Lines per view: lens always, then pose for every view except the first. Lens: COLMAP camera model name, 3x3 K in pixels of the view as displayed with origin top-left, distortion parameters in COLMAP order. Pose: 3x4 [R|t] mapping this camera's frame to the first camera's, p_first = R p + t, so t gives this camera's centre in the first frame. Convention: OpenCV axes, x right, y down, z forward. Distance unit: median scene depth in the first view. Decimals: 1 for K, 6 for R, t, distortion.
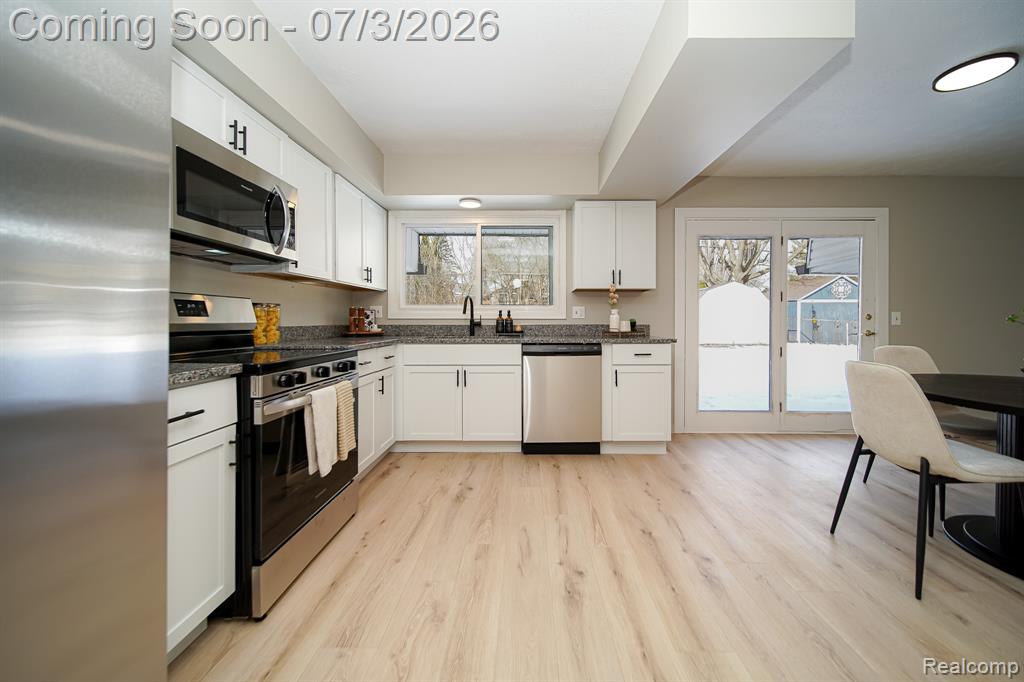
lens RADIAL K [[368.9, 0, 524.6], [0, 368.9, 323.8], [0, 0, 1]] dist [-0.000053, 0.000090]
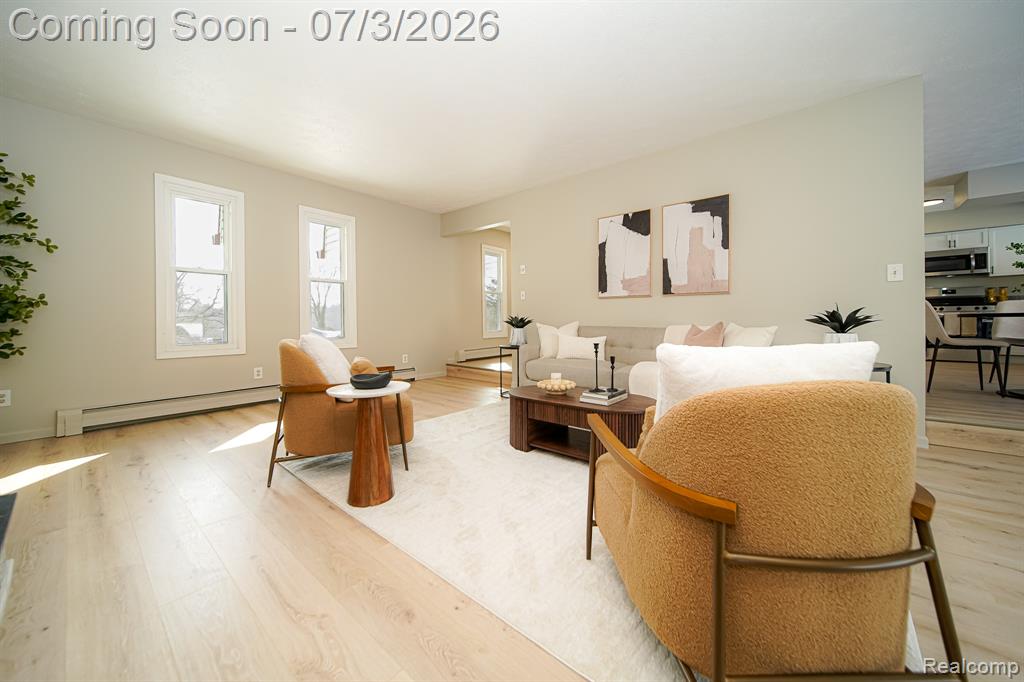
lens RADIAL K [[375.1, 0, 514.5], [0, 375.1, 319.8], [0, 0, 1]] dist [0.000154, 0.000072]
pose [[-0.633860, 0.006174, -0.773423, 2.637711], [0.001666, 0.999977, 0.006617, 0.114079], [0.773446, 0.002906, -0.633856, 0.007750]]
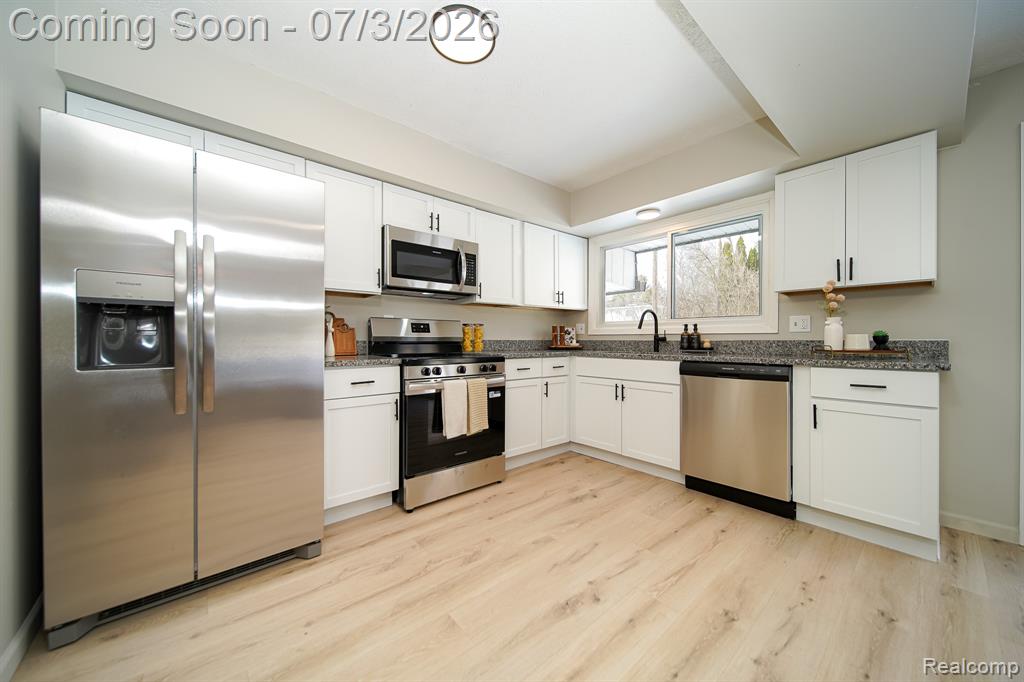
lens RADIAL K [[366.4, 0, 516.1], [0, 366.4, 339.5], [0, 0, 1]] dist [-0.000191, -0.000039]
pose [[0.657393, 0.000719, -0.753548, 0.375966], [-0.007607, 0.999955, -0.005683, 0.010331], [0.753510, 0.009468, 0.657369, 0.116460]]
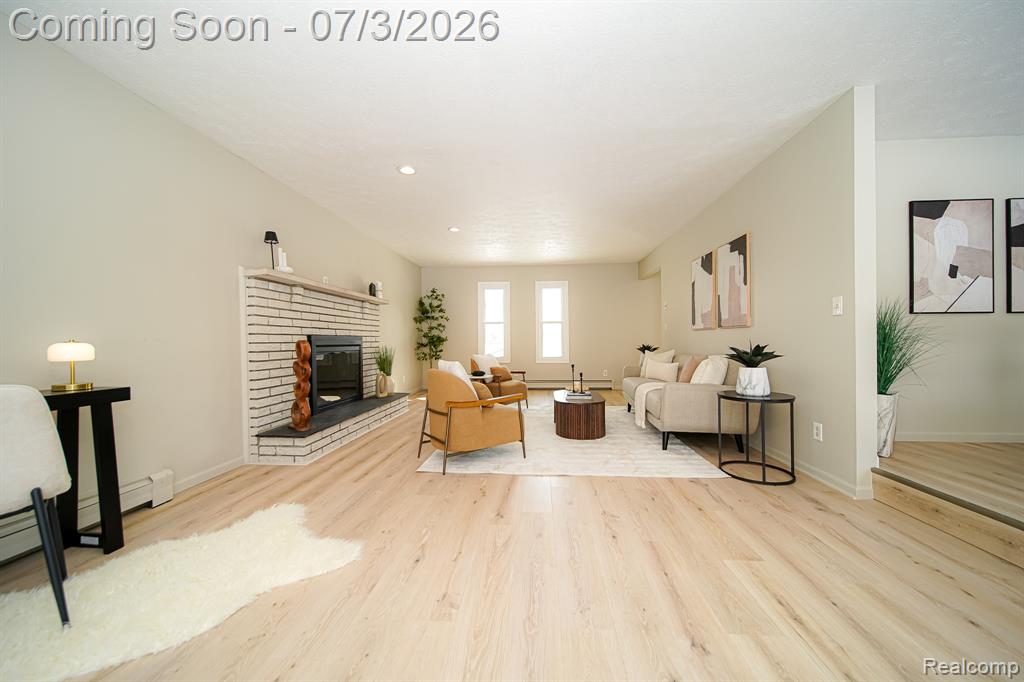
lens RADIAL K [[369.8, 0, 513.7], [0, 369.8, 342.9], [0, 0, 1]] dist [-0.000595, -0.000006]
pose [[-0.997799, 0.009355, 0.065642, 2.029780], [0.010083, 0.999891, 0.010765, 0.074654], [-0.065534, 0.011403, -0.997785, 1.009903]]
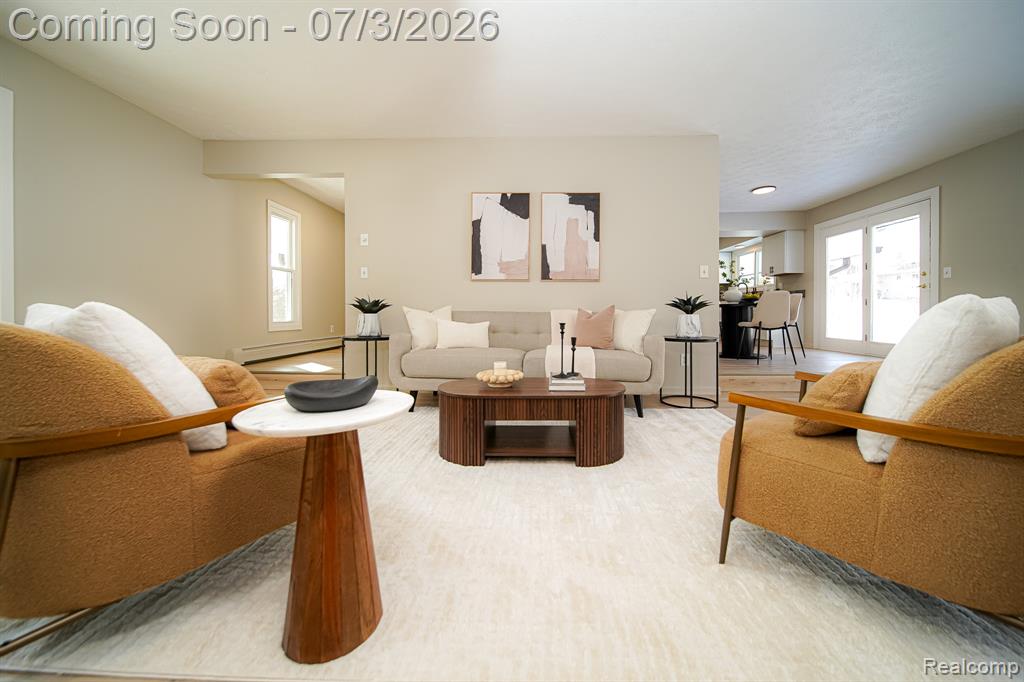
lens RADIAL K [[376.3, 0, 530.9], [0, 376.3, 311.9], [0, 0, 1]] dist [0.000115, 0.000055]
pose [[-0.010059, -0.004437, -0.999940, 2.621269], [-0.008880, 0.999951, -0.004347, 0.152796], [0.999910, 0.008836, -0.010098, -0.420546]]
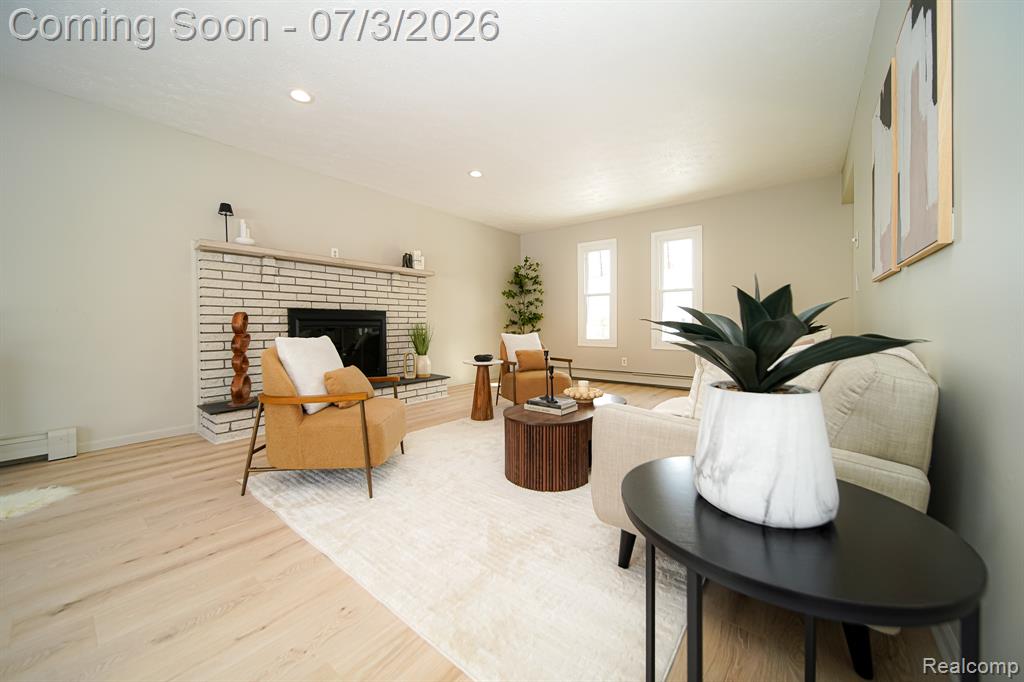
lens RADIAL K [[373.0, 0, 508.8], [0, 373.0, 326.4], [0, 0, 1]] dist [-0.000855, -0.000083]
pose [[-0.784552, 0.002615, 0.620058, 1.471179], [0.009533, 0.999924, 0.007844, 0.112585], [-0.619990, 0.012065, -0.784517, 0.308533]]
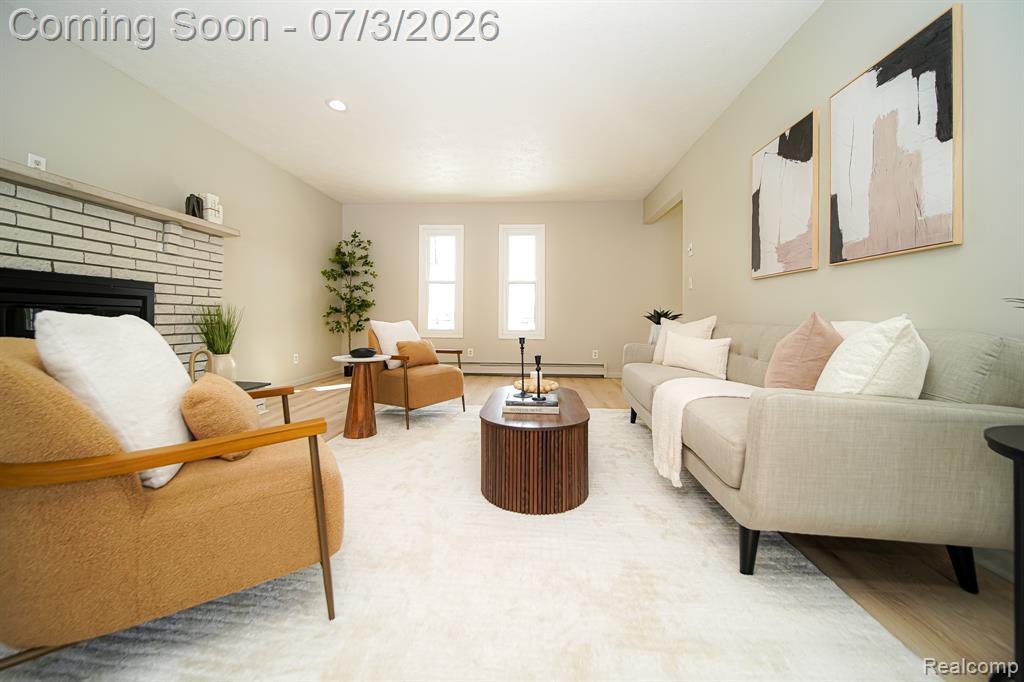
lens RADIAL K [[371.8, 0, 509.7], [0, 371.8, 319.0], [0, 0, 1]] dist [-0.001818, -0.000562]
pose [[-0.998388, -0.005557, 0.056481, 1.888346], [-0.005323, 0.999977, 0.004291, 0.136517], [-0.056503, 0.003983, -0.998394, 0.281451]]
